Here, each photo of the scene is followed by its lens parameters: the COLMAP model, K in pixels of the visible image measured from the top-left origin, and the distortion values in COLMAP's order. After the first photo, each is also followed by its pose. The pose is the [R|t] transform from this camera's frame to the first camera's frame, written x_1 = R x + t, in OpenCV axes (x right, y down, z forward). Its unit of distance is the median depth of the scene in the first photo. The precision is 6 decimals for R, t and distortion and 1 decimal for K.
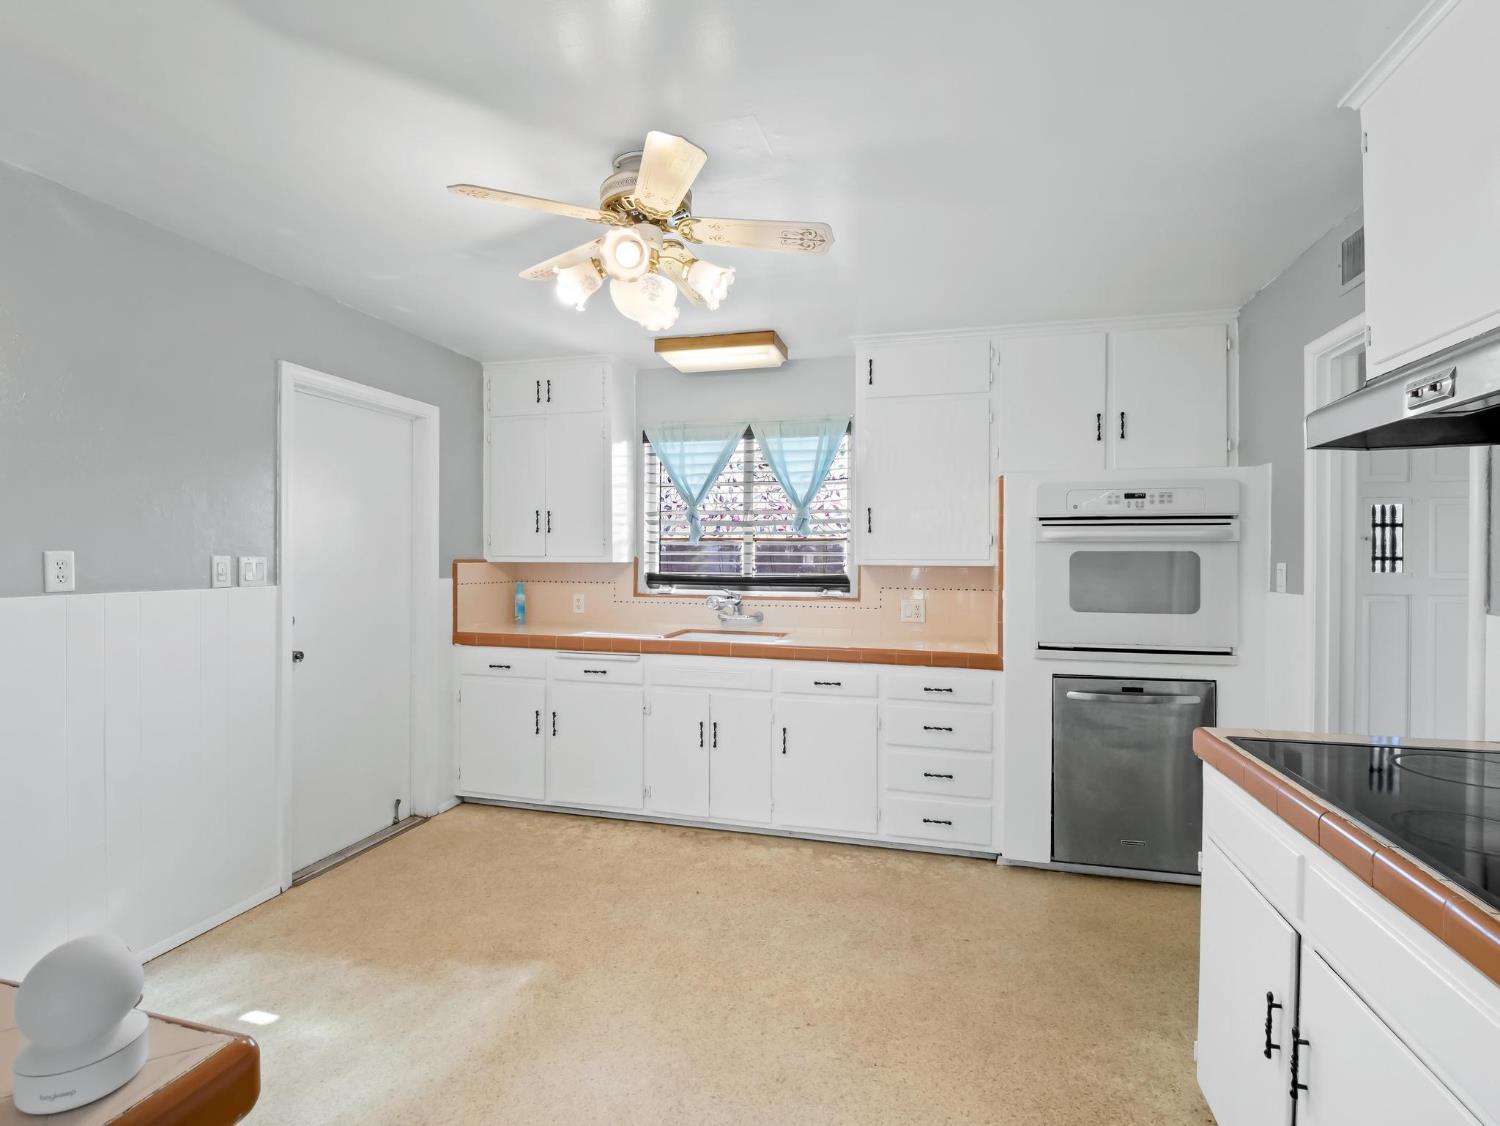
lens RADIAL K [[726.3, 0, 744.6], [0, 726.3, 552.5], [0, 0, 1]] dist [-0.012828, -0.001008]
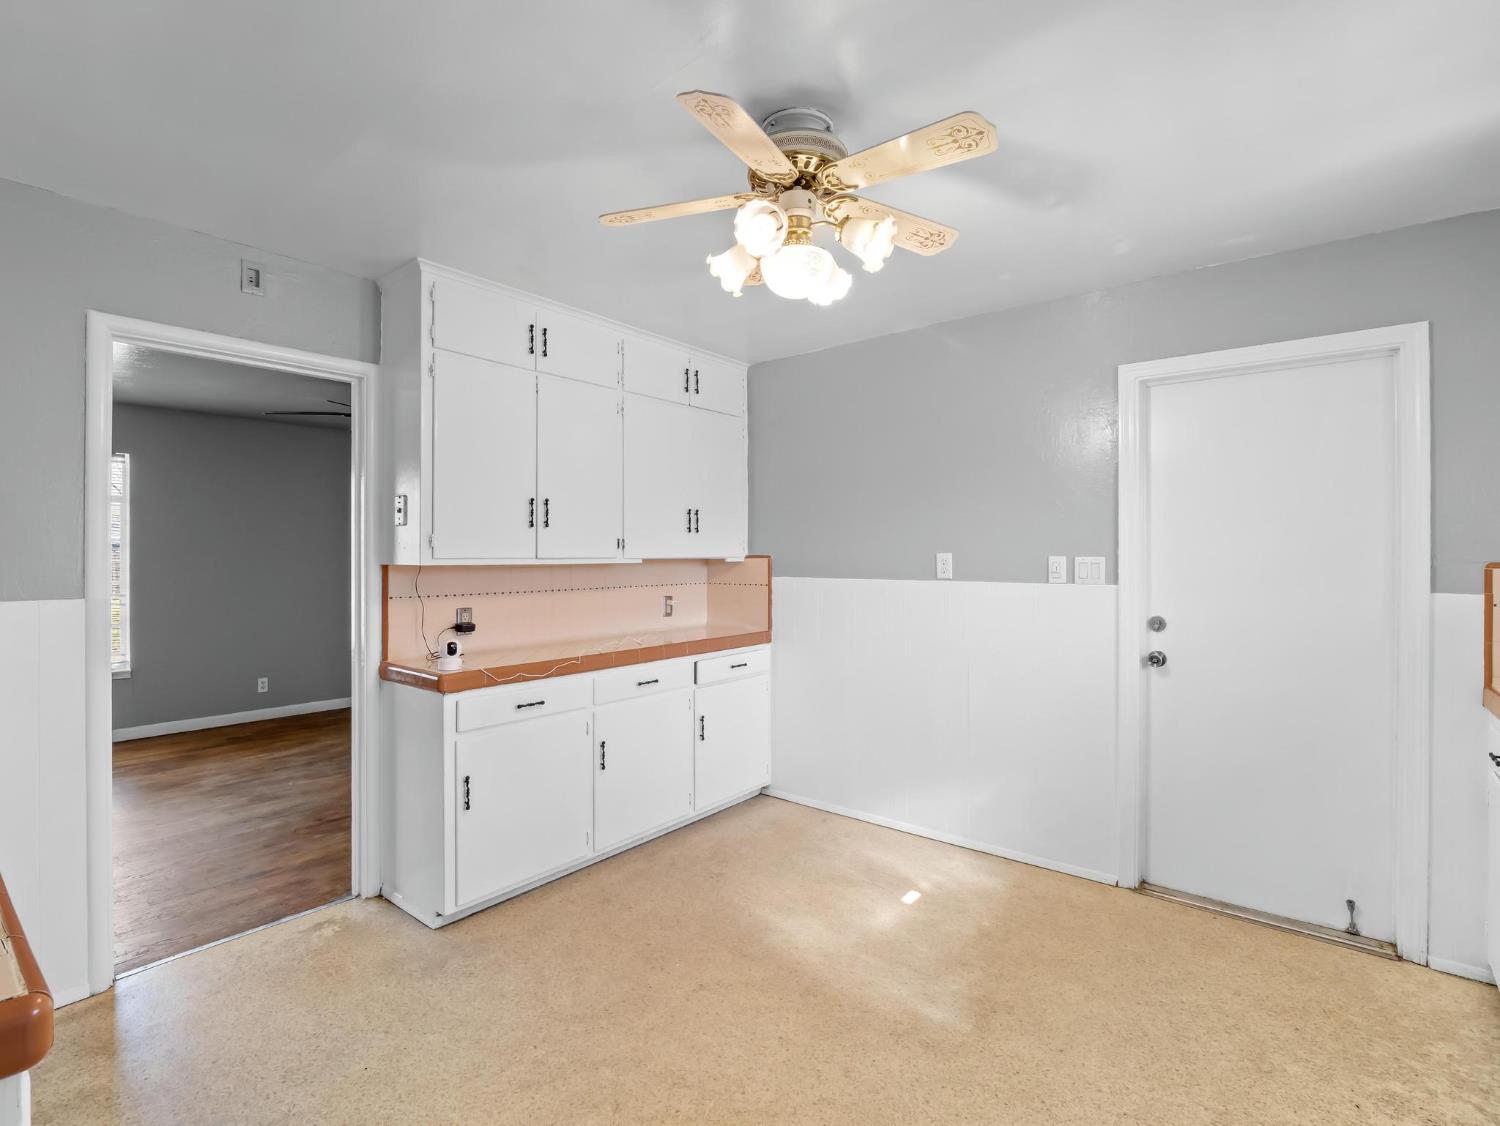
lens RADIAL K [[726.3, 0, 744.6], [0, 726.3, 552.5], [0, 0, 1]] dist [-0.012828, -0.001008]
pose [[-0.410134, -0.007384, -0.911995, 0.434088], [0.000547, 0.999965, -0.008342, 0.006174], [0.912025, -0.003920, -0.410116, 0.794822]]
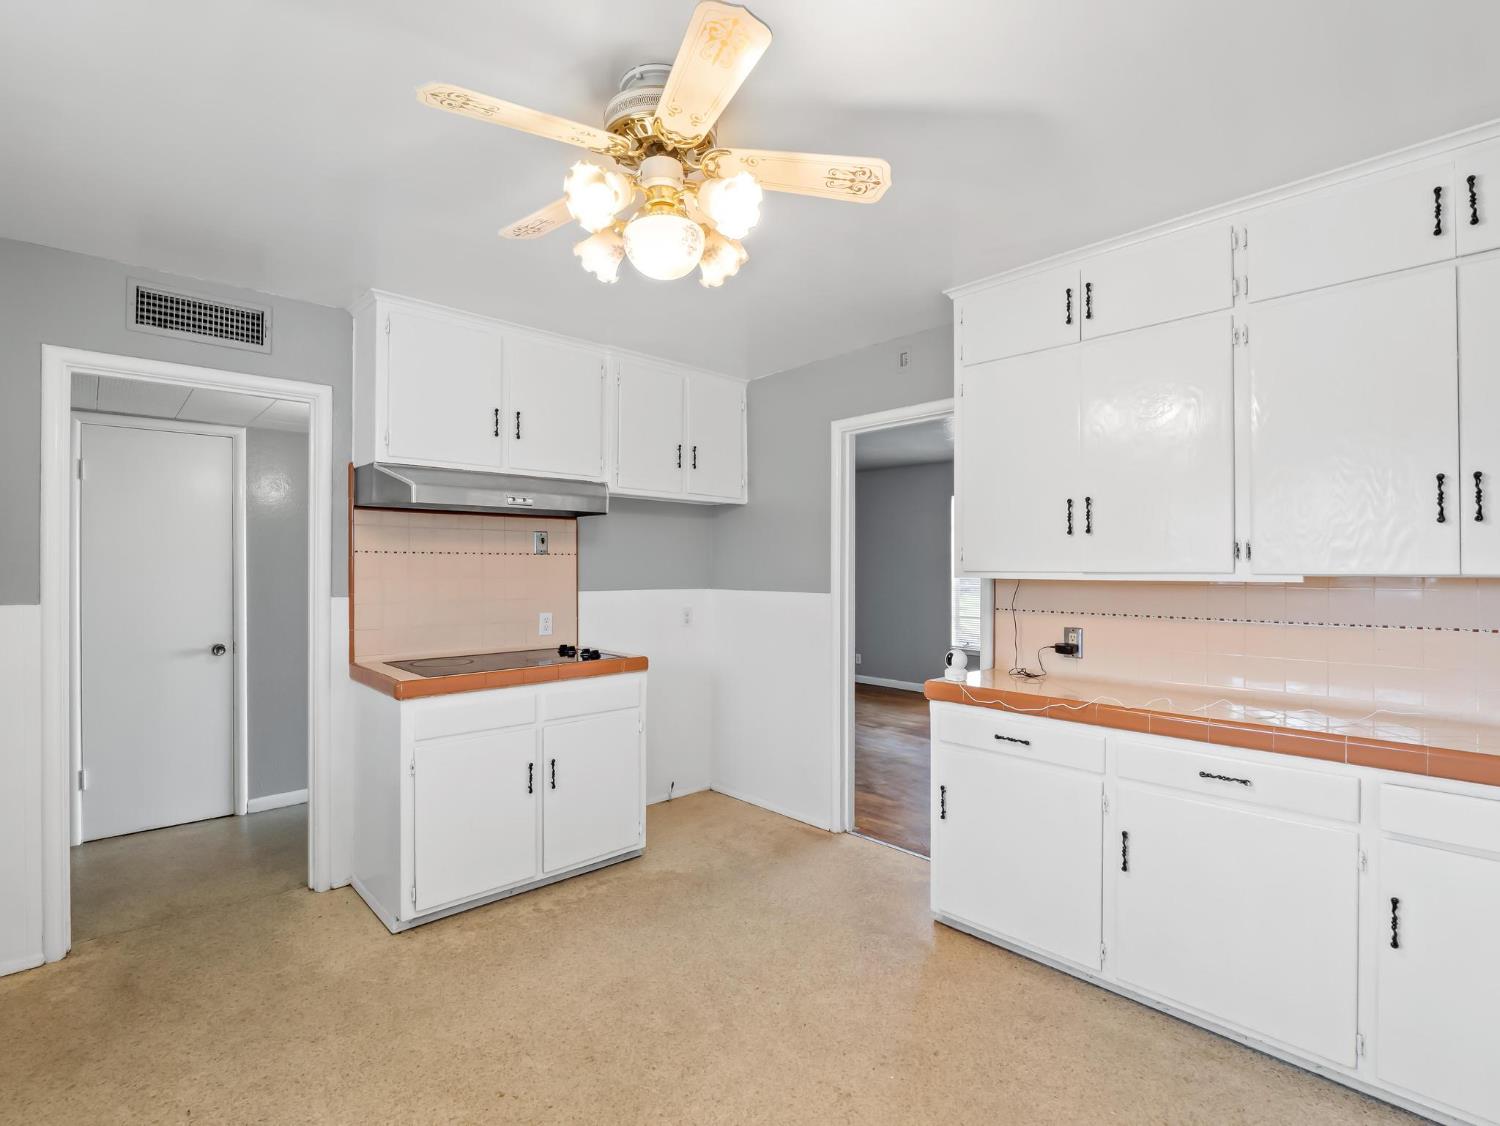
lens RADIAL K [[732.8, 0, 742.5], [0, 732.8, 561.3], [0, 0, 1]] dist [-0.016861, 0.000070]
pose [[-0.842326, -0.002646, 0.538962, -0.394953], [-0.007201, 0.999954, -0.006346, 0.001831], [-0.538921, -0.009227, -0.842306, 0.991684]]
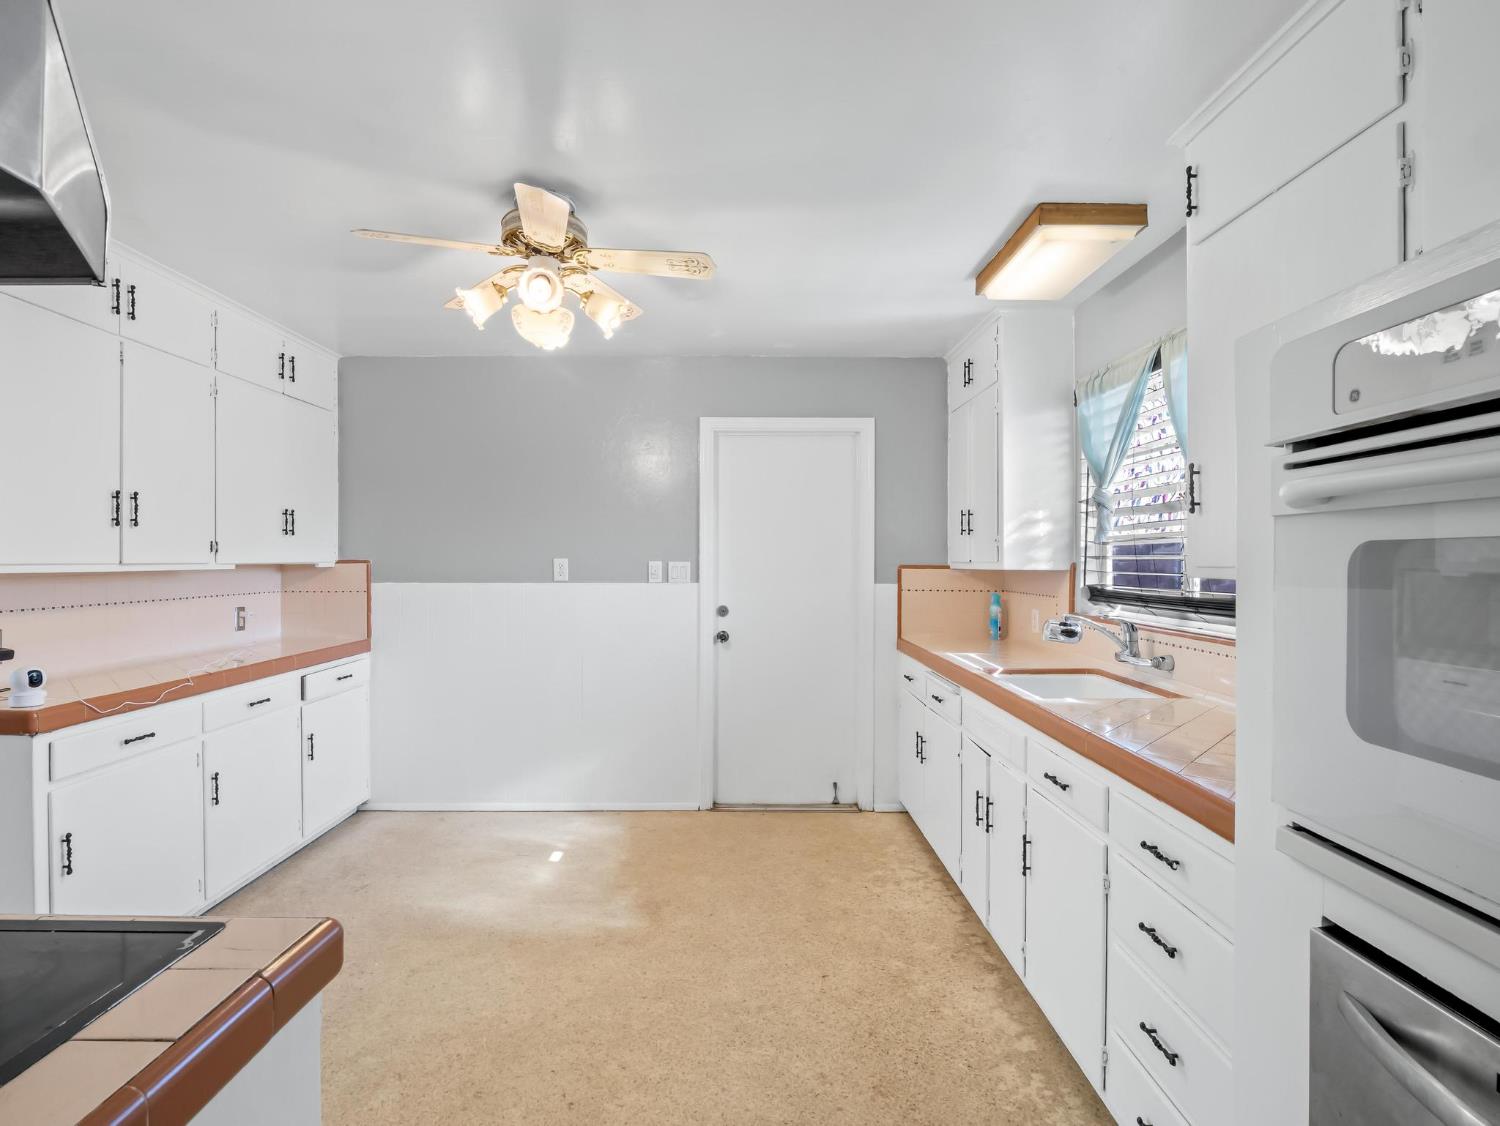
lens RADIAL K [[748.0, 0, 742.7], [0, 748.0, 563.7], [0, 0, 1]] dist [0.002787, -0.009504]
pose [[0.263710, 0.000467, -0.964602, 0.621854], [0.002521, 0.999996, 0.001174, 0.006235], [0.964599, -0.002742, 0.263708, 0.599827]]
